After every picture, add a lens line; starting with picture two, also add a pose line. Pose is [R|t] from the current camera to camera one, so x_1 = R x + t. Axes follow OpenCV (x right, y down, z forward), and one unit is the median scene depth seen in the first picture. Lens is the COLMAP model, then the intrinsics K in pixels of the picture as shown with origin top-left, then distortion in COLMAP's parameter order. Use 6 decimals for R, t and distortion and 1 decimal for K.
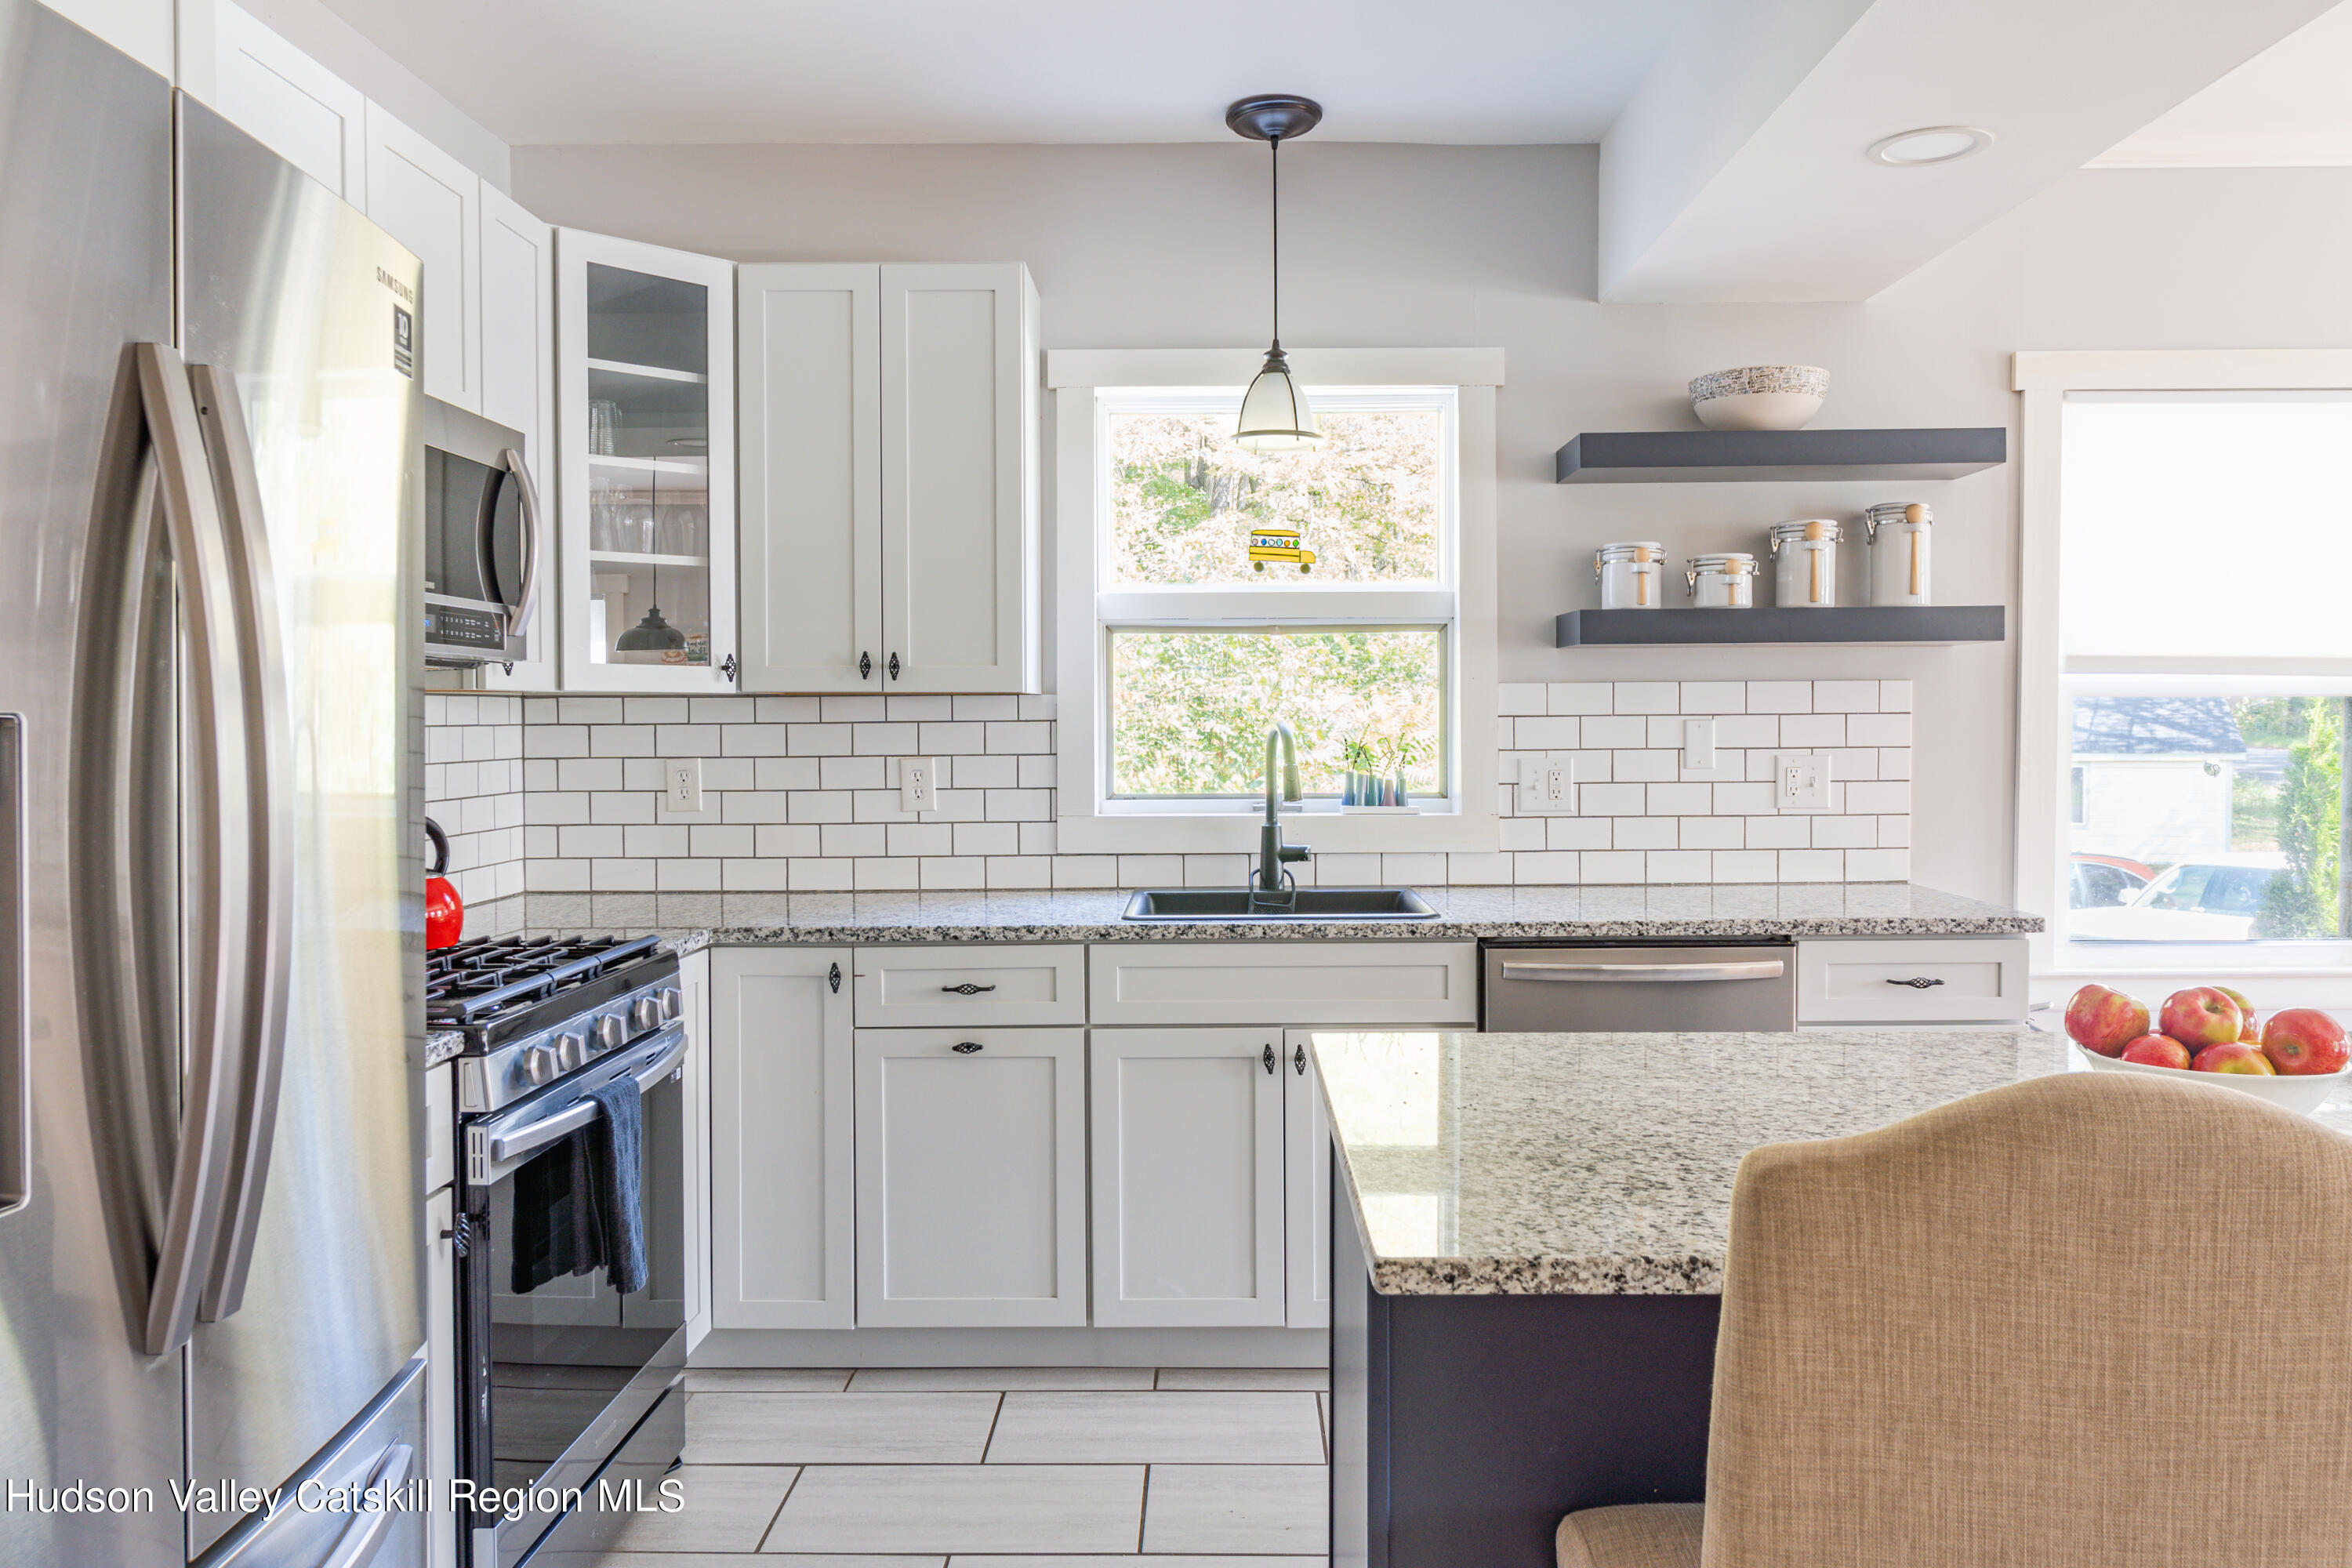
lens RADIAL K [[1664.4, 0, 1174.3], [0, 1664.4, 762.3], [0, 0, 1]] dist [-0.005940, -0.000970]
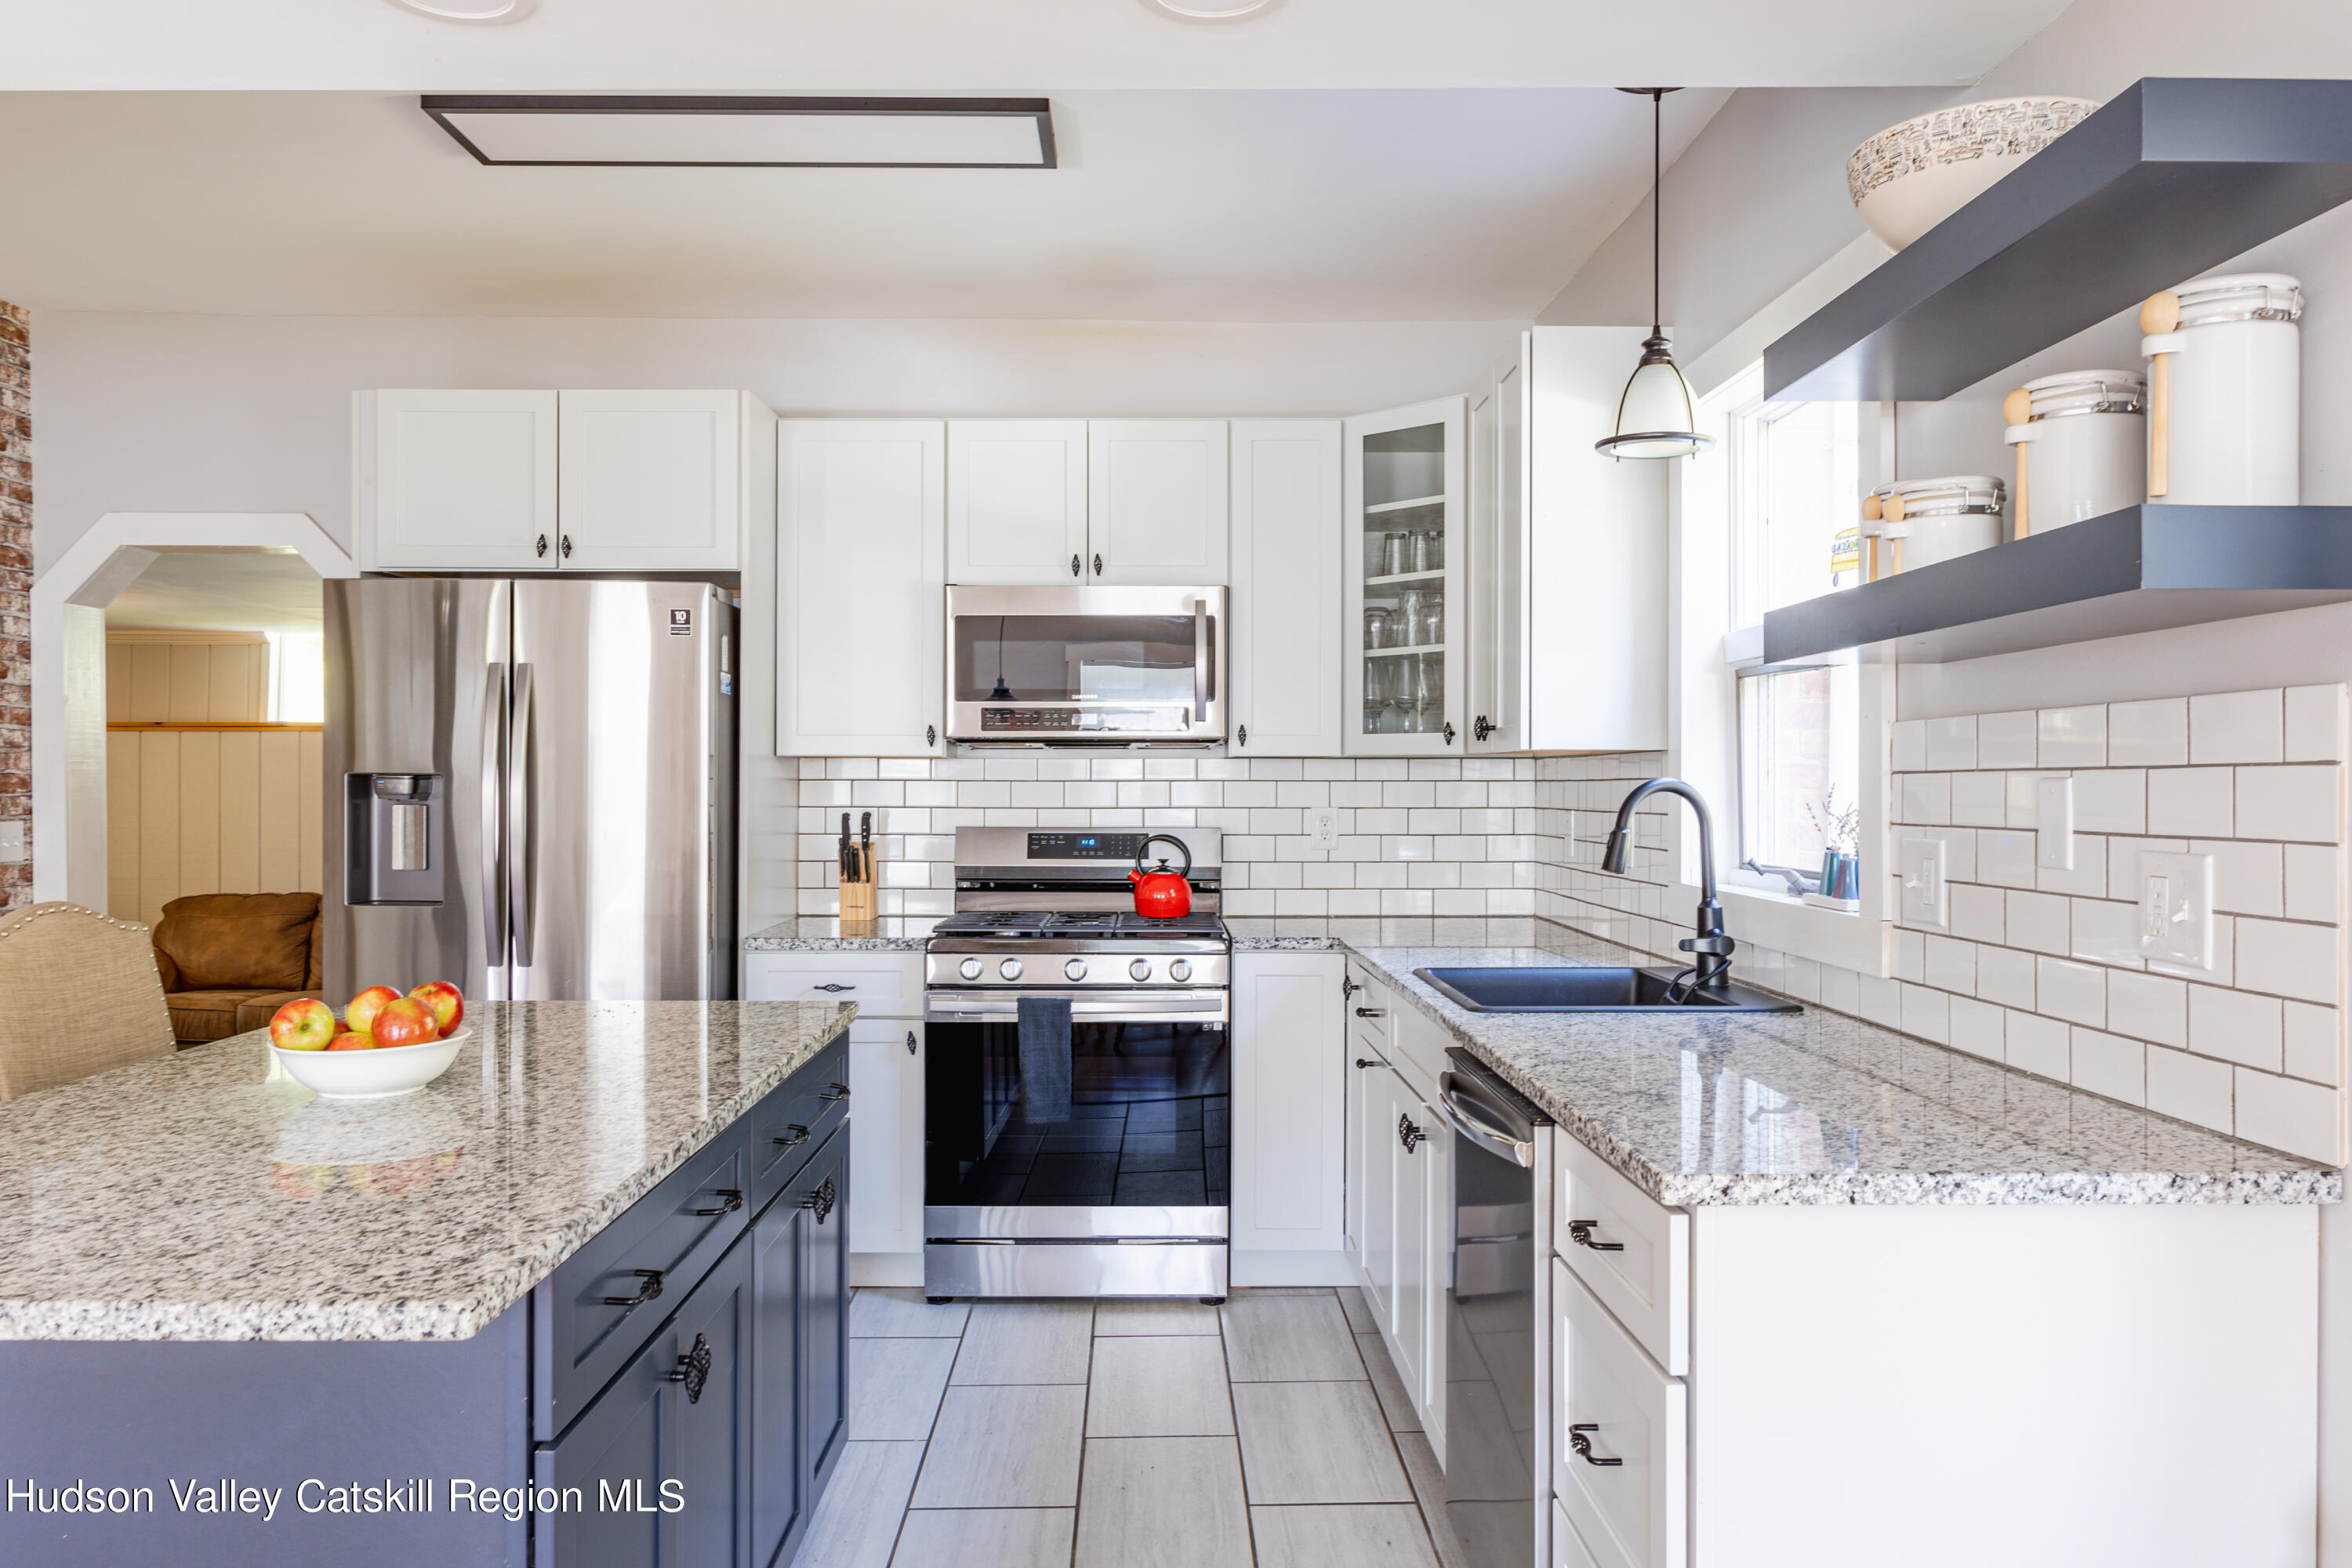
lens RADIAL K [[1664.4, 0, 1173.5], [0, 1664.4, 794.7], [0, 0, 1]] dist [-0.005940, -0.000970]
pose [[0.023516, 0.010914, -0.999664, 0.874520], [-0.023163, 0.999678, 0.010369, -0.019699], [0.999455, 0.022912, 0.023761, 0.723751]]
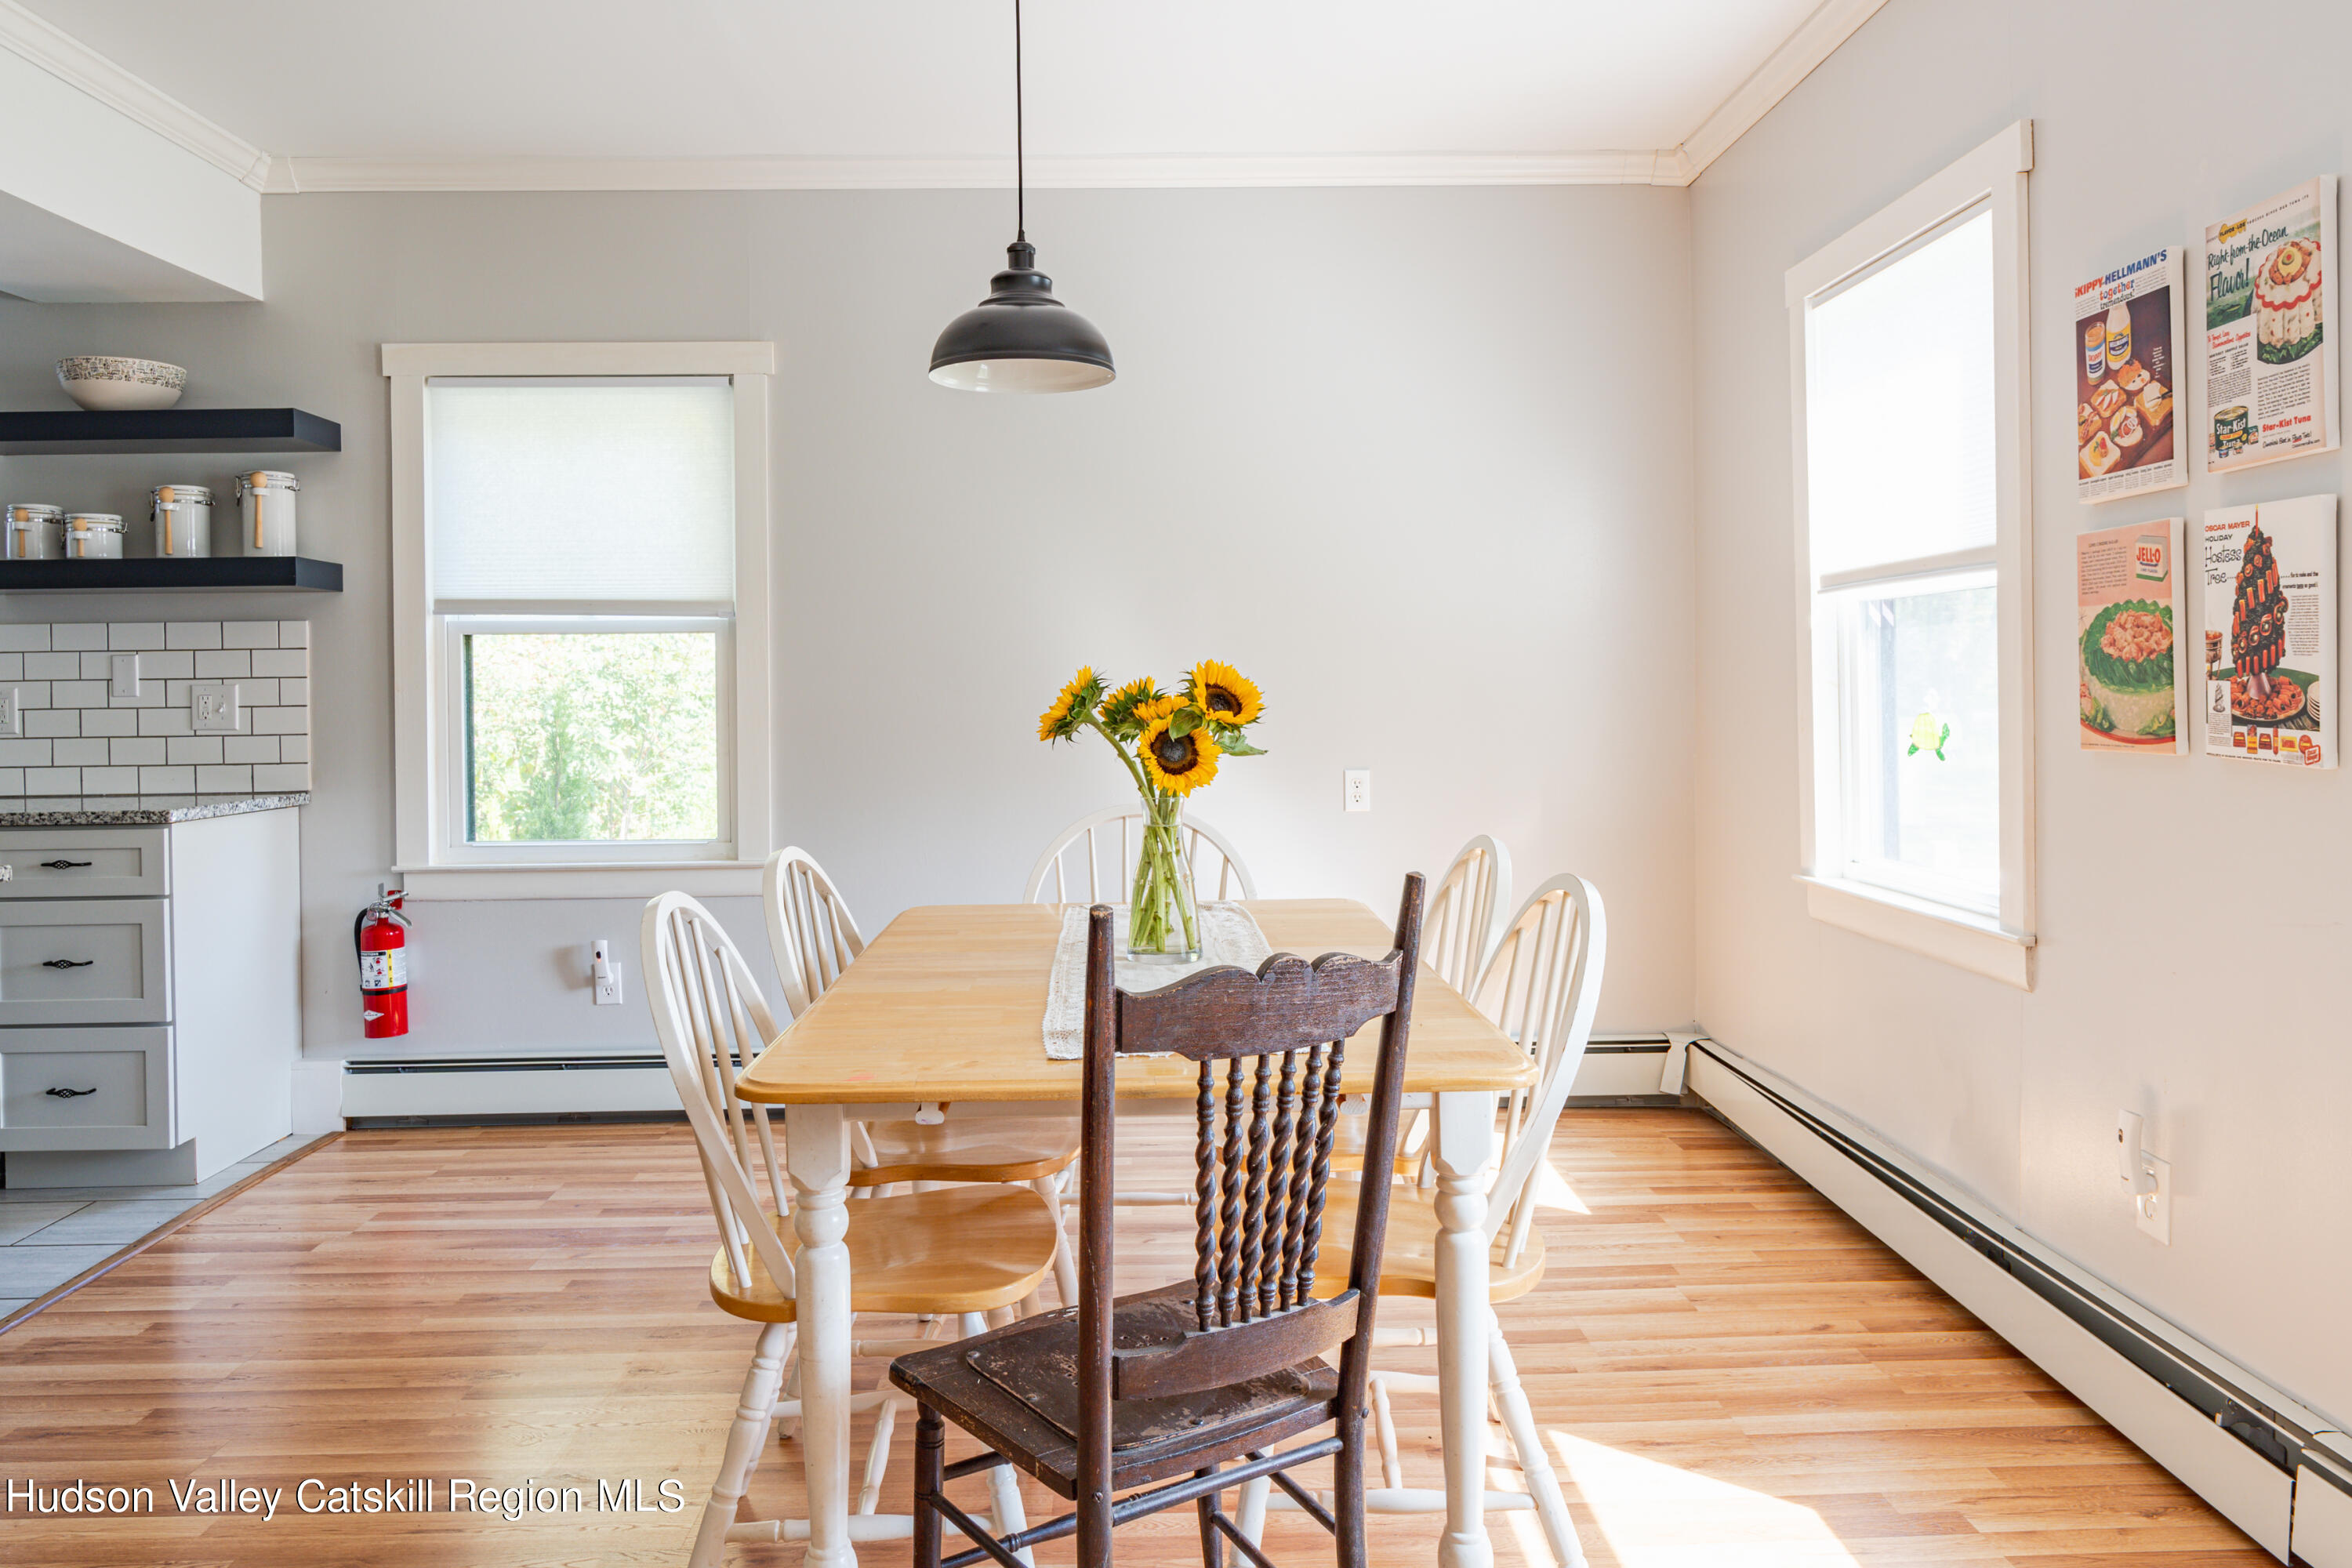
lens RADIAL K [[1664.4, 0, 1139.9], [0, 1664.4, 707.5], [0, 0, 1]] dist [-0.005940, -0.000970]
pose [[0.999180, -0.005763, 0.040067, 1.018550], [0.006420, 0.999847, -0.016278, 0.036405], [-0.039967, 0.016522, 0.999064, -0.209952]]
